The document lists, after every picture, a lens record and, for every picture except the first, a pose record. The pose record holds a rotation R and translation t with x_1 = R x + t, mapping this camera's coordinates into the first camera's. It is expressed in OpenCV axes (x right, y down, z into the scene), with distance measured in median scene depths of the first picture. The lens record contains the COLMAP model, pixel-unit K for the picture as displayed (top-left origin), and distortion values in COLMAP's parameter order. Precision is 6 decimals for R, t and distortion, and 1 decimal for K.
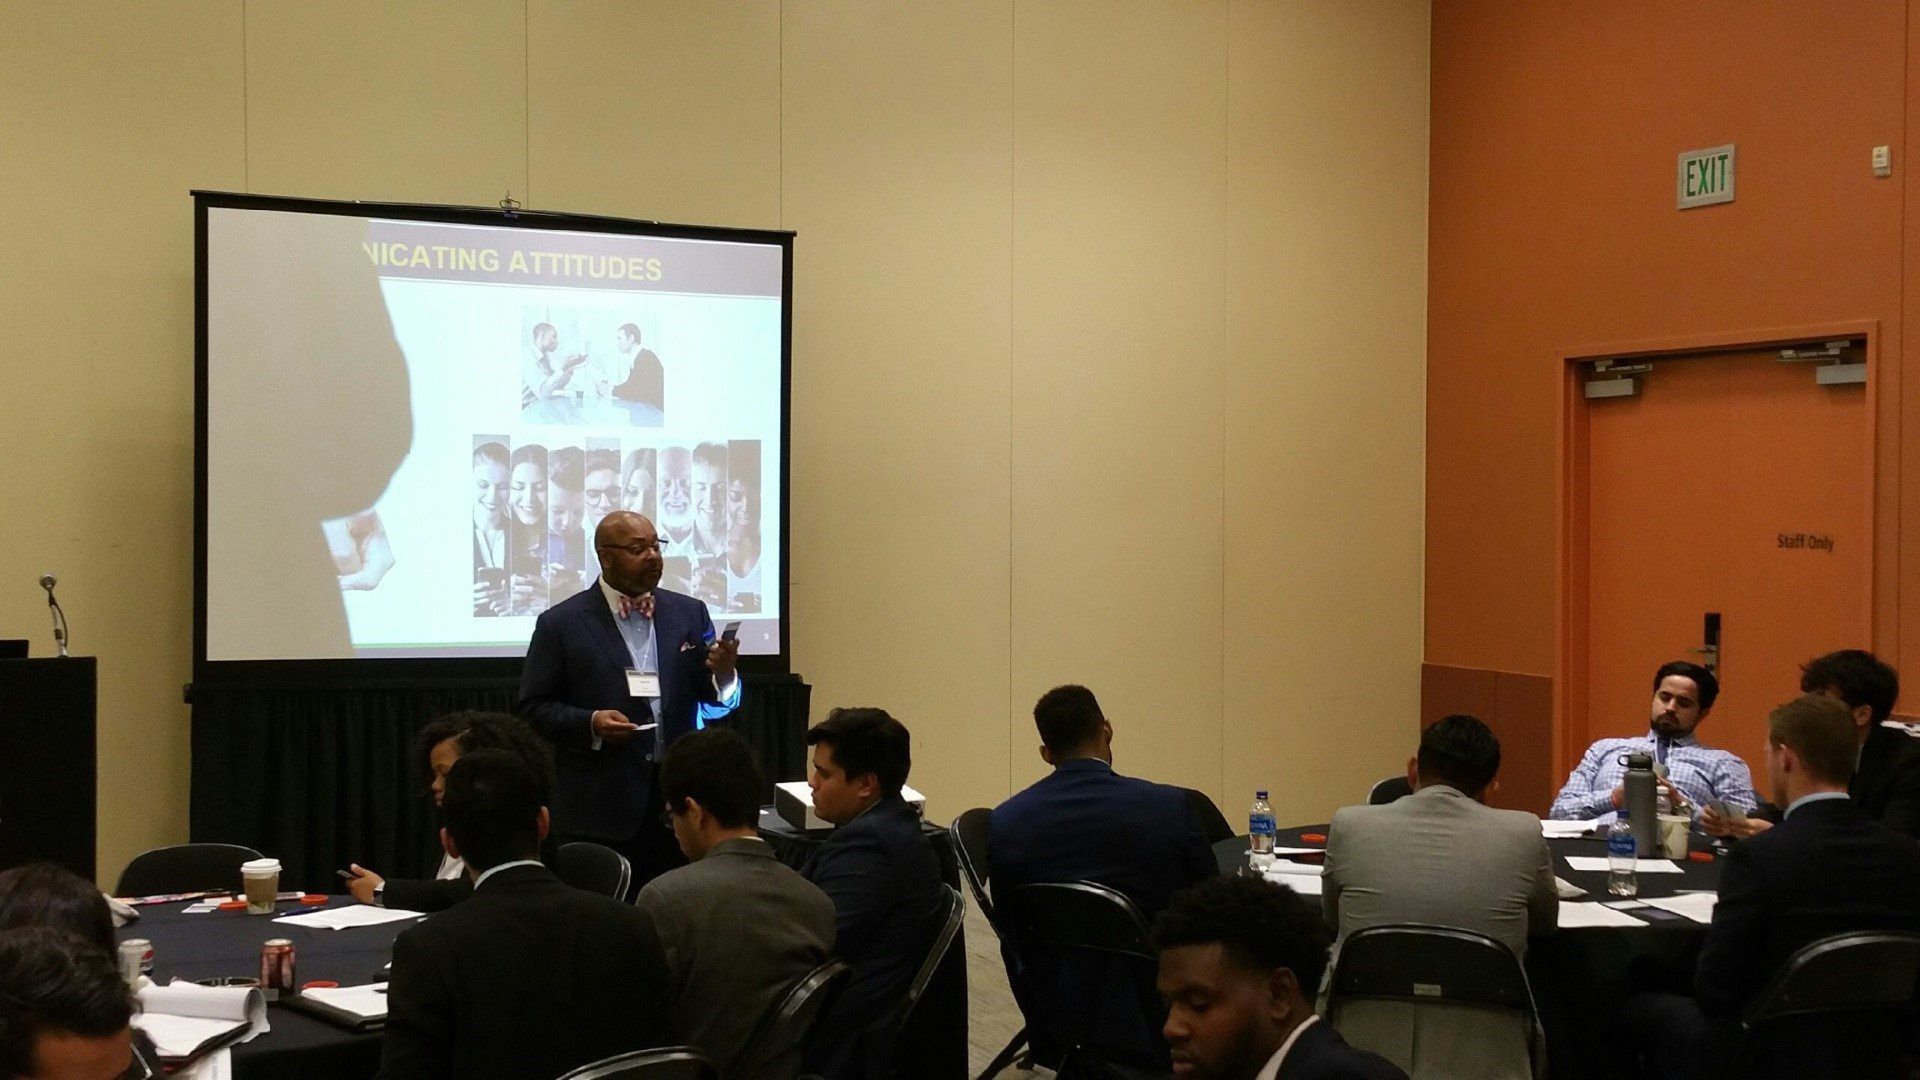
lens RADIAL K [[2434.9, 0, 957.4], [0, 2434.9, 563.8], [0, 0, 1]] dist [0.105887, 0.037936]
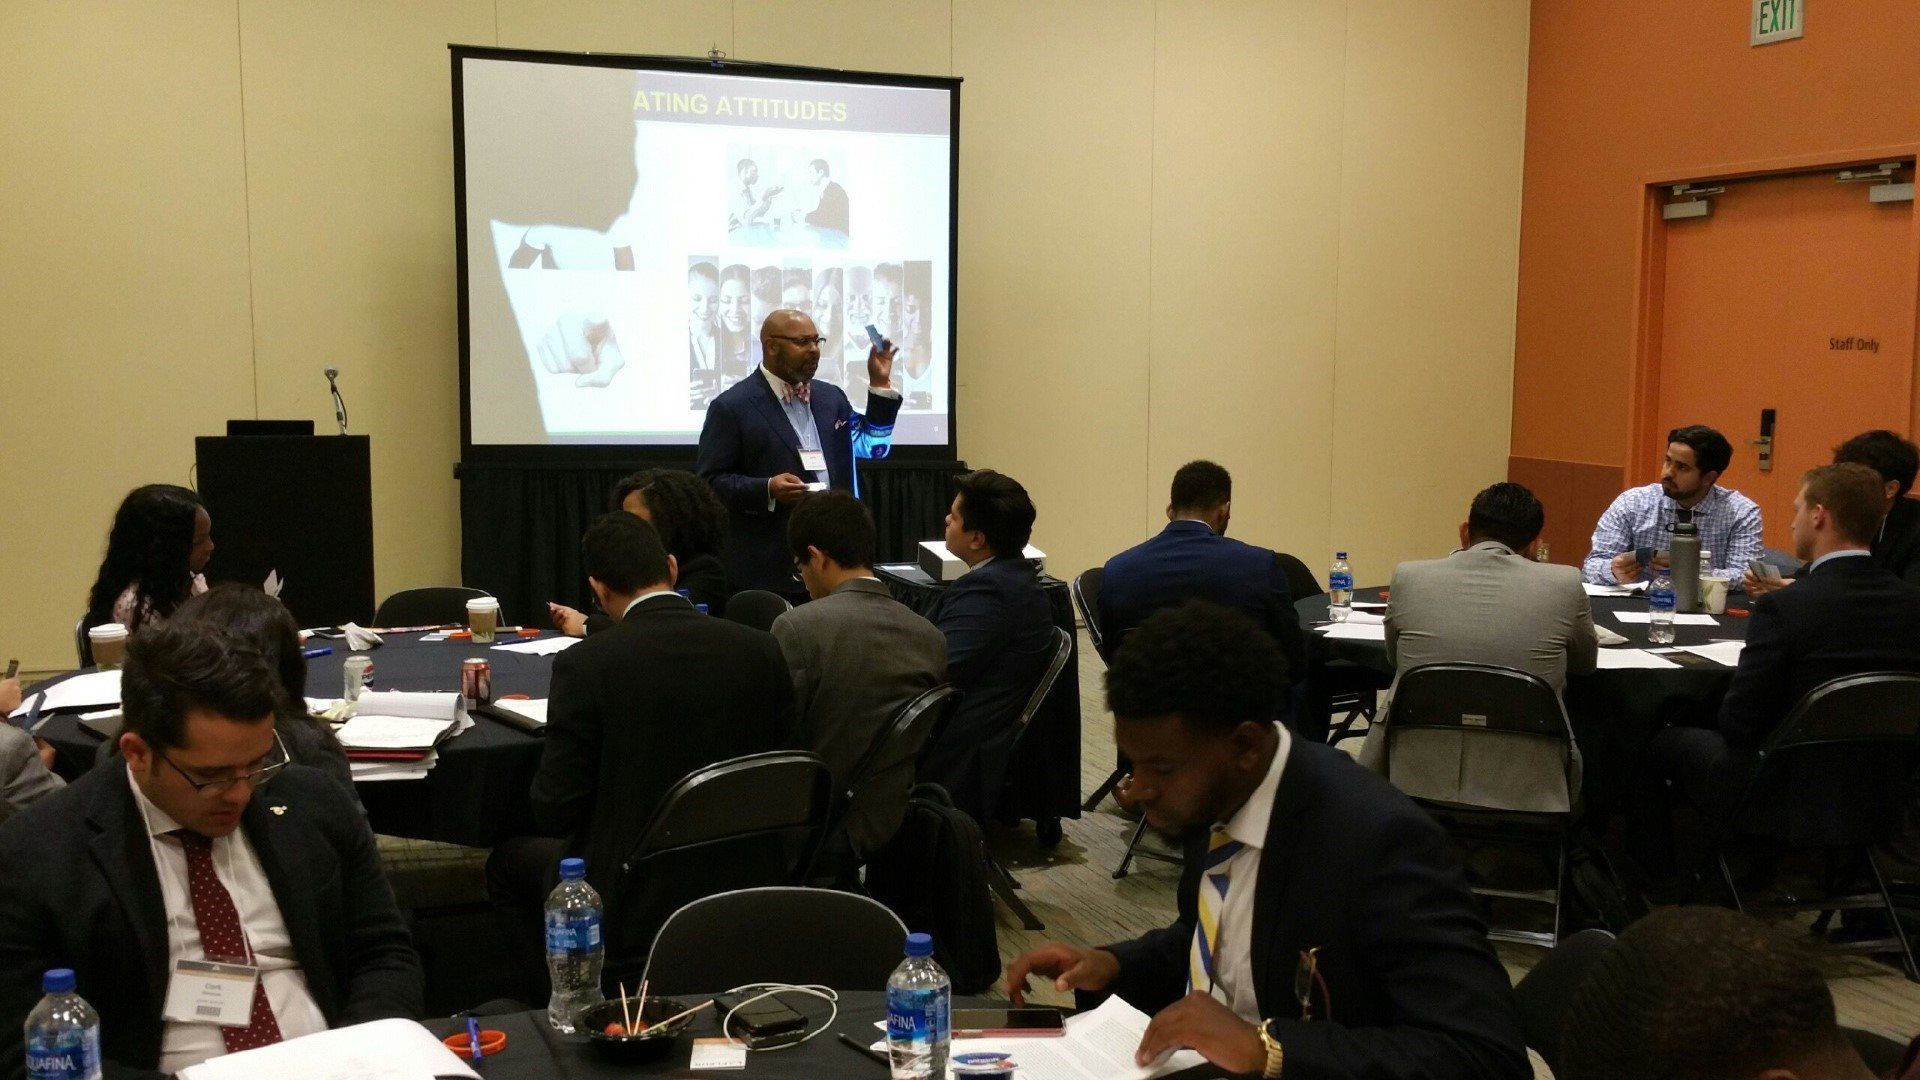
lens RADIAL K [[2007.1, 0, 963.6], [0, 2007.1, 562.2], [0, 0, 1]] dist [0.175580, -0.383341]
pose [[0.996241, 0.008370, -0.086219, 0.020052], [-0.001004, 0.996369, 0.085134, 0.011627], [0.086618, -0.084727, 0.992632, 0.029314]]
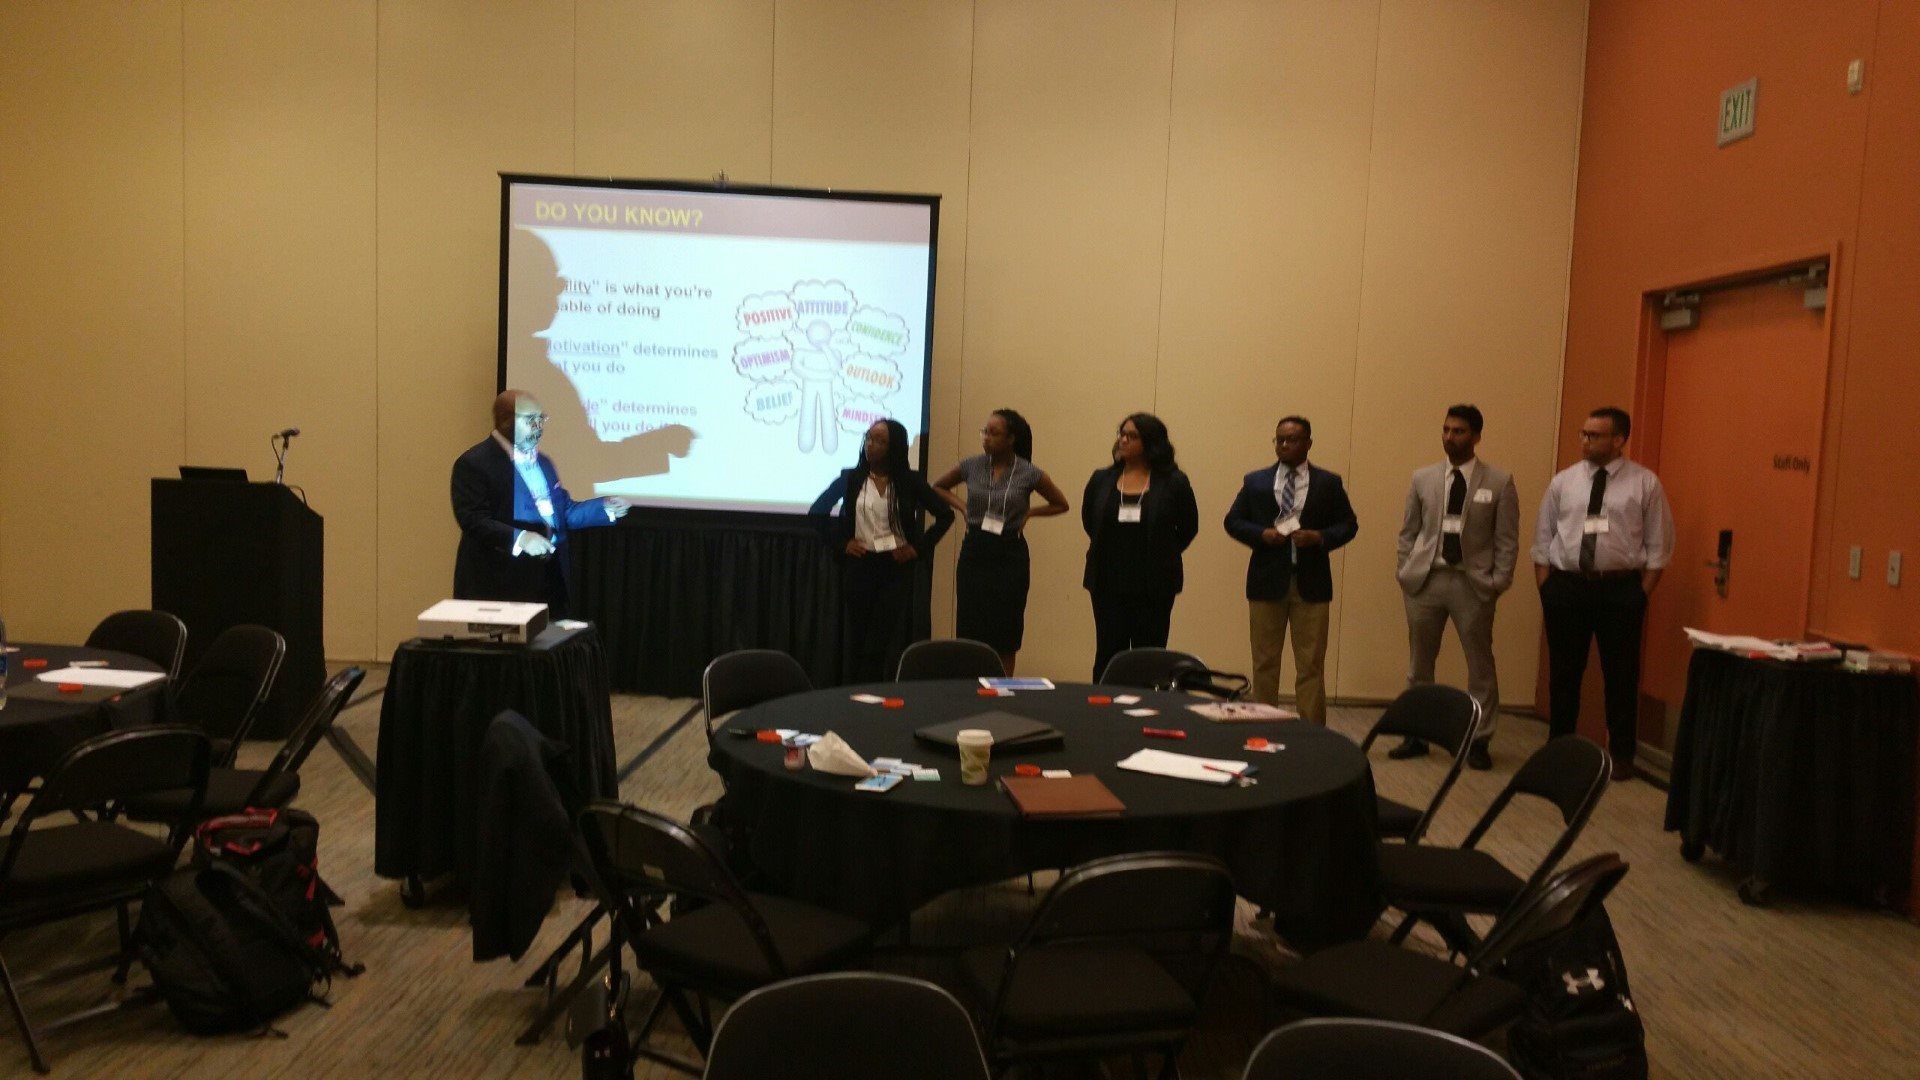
lens RADIAL K [[1571.0, 0, 969.1], [0, 1571.0, 555.2], [0, 0, 1]] dist [0.142087, -0.281033]
pose [[0.899091, 0.062681, -0.433251, 0.337003], [-0.044007, 0.997624, 0.053008, 0.009584], [0.435544, -0.028593, 0.899713, 0.258237]]
